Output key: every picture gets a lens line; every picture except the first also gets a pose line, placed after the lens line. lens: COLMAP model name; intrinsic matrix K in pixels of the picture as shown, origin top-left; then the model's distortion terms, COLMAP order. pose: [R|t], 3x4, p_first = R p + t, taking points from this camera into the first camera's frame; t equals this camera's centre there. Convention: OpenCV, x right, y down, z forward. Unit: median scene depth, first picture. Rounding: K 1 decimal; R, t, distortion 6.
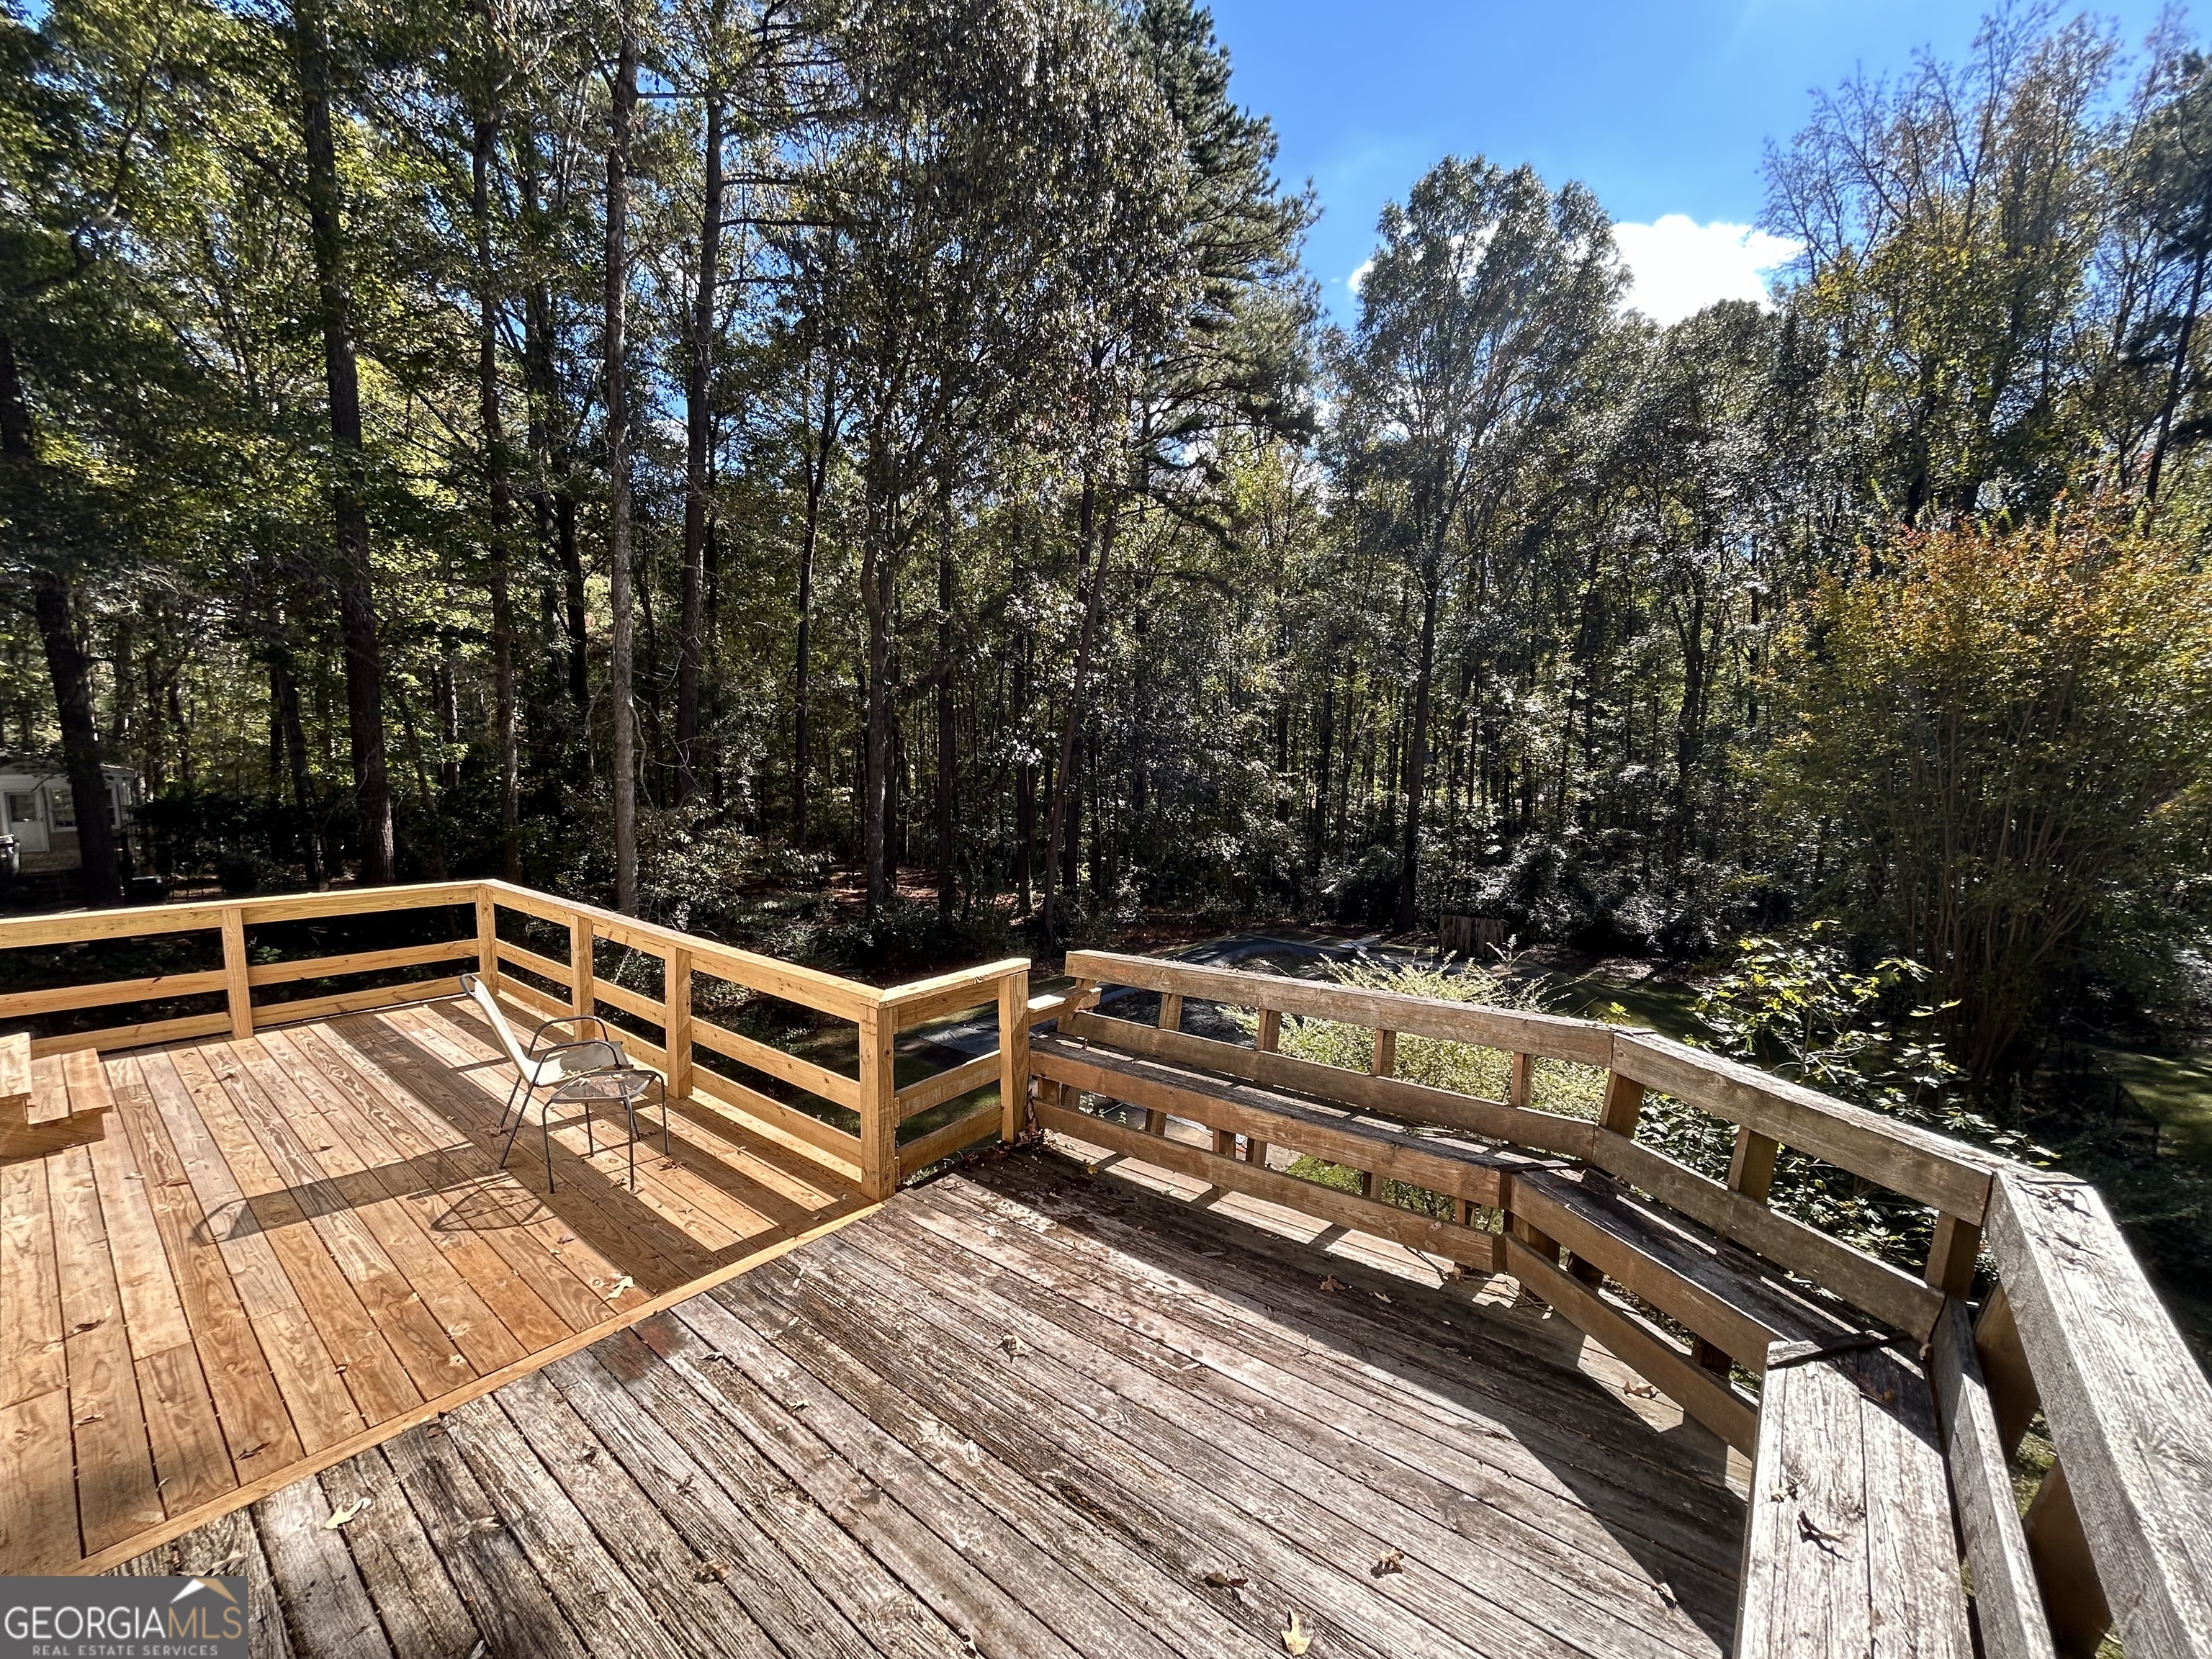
lens RADIAL K [[889.3, 0, 1101.6], [0, 889.3, 819.0], [0, 0, 1]] dist [-0.000253, 0.000533]
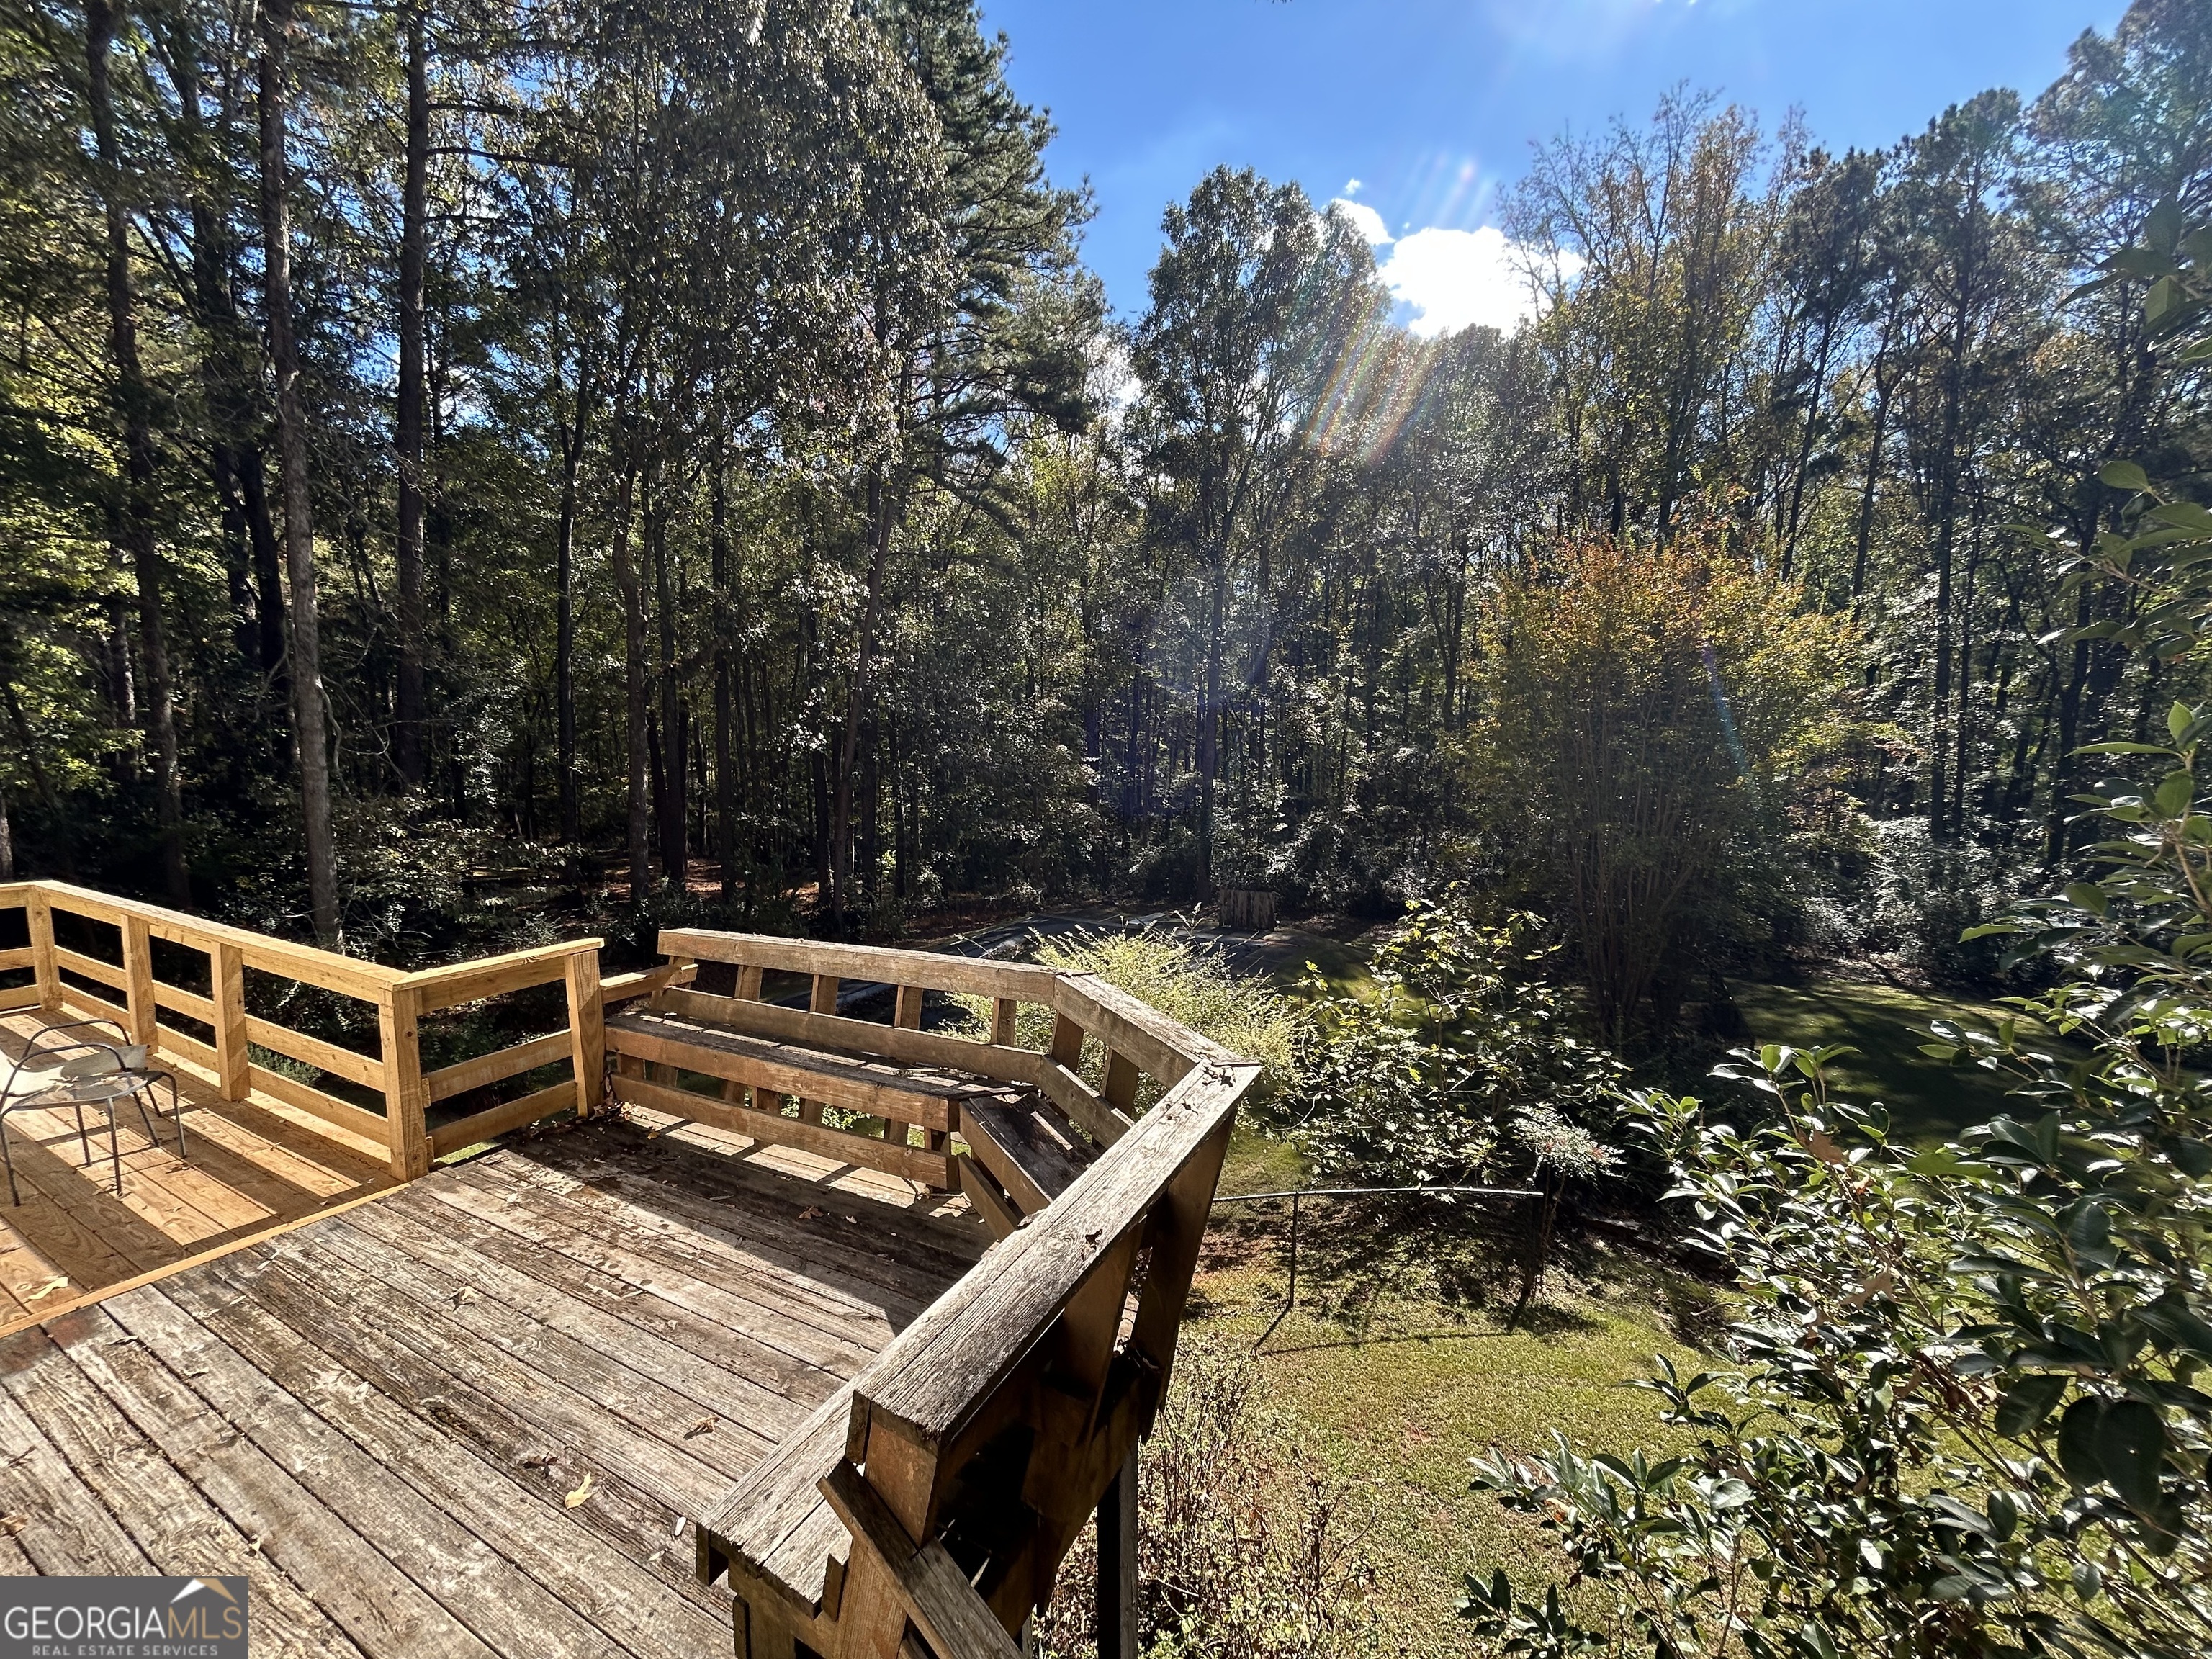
lens RADIAL K [[889.3, 0, 1096.8], [0, 889.3, 822.4], [0, 0, 1]] dist [-0.000253, 0.000533]
pose [[0.983548, -0.019480, 0.179594, 0.105884], [0.015733, 0.999628, 0.022268, 0.003595], [-0.179961, -0.019077, 0.983489, -0.038482]]
